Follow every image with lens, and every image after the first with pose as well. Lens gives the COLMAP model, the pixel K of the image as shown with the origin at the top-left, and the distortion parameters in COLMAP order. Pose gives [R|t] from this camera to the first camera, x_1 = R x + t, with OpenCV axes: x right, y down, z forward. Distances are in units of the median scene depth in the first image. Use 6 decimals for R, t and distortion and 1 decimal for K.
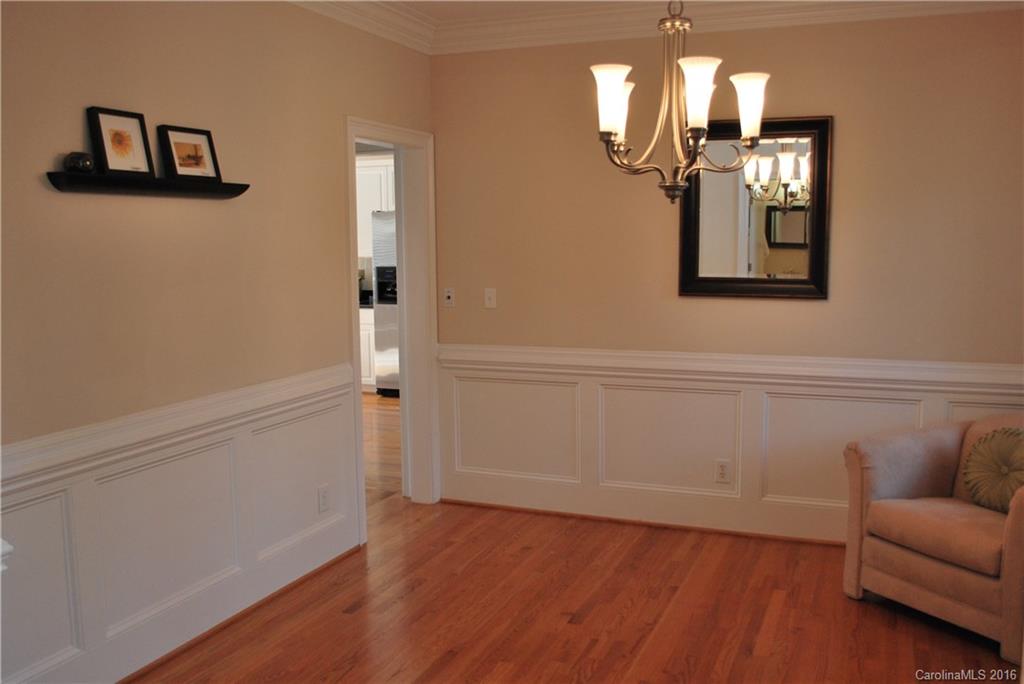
lens RADIAL K [[957.2, 0, 512.4], [0, 957.2, 341.4], [0, 0, 1]] dist [-0.054782, 0.000000]
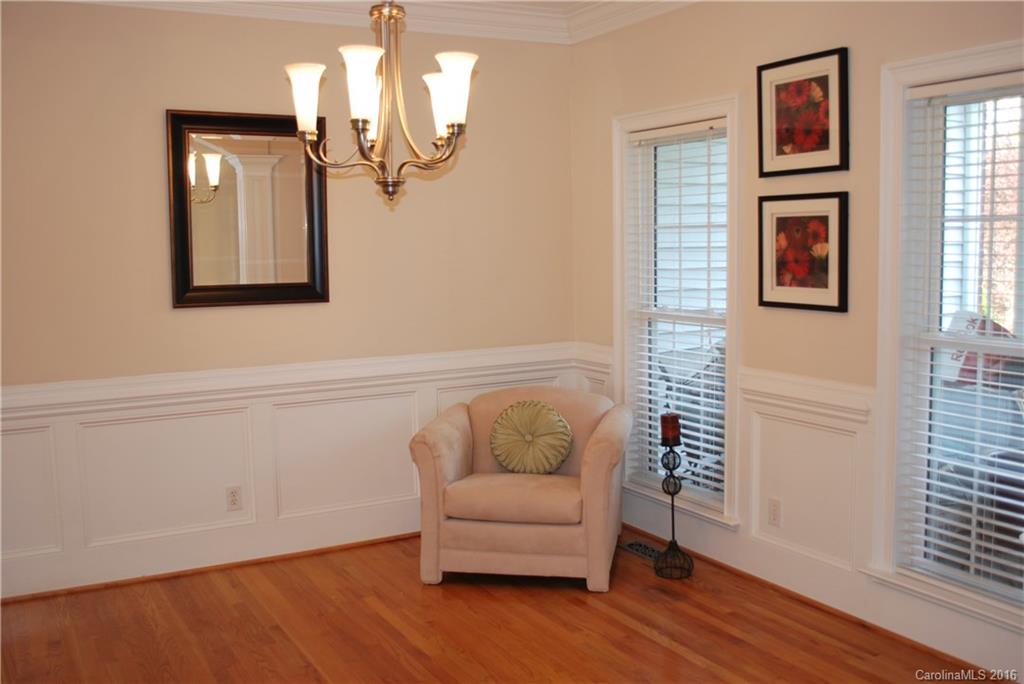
lens RADIAL K [[1005.3, 0, 512.4], [0, 1005.3, 341.1], [0, 0, 1]] dist [0.010177, 0.000000]
pose [[0.632381, -0.079201, 0.770598, -0.416808], [0.093725, 0.995275, 0.025379, -0.014541], [-0.768967, 0.056175, 0.636816, 0.212930]]
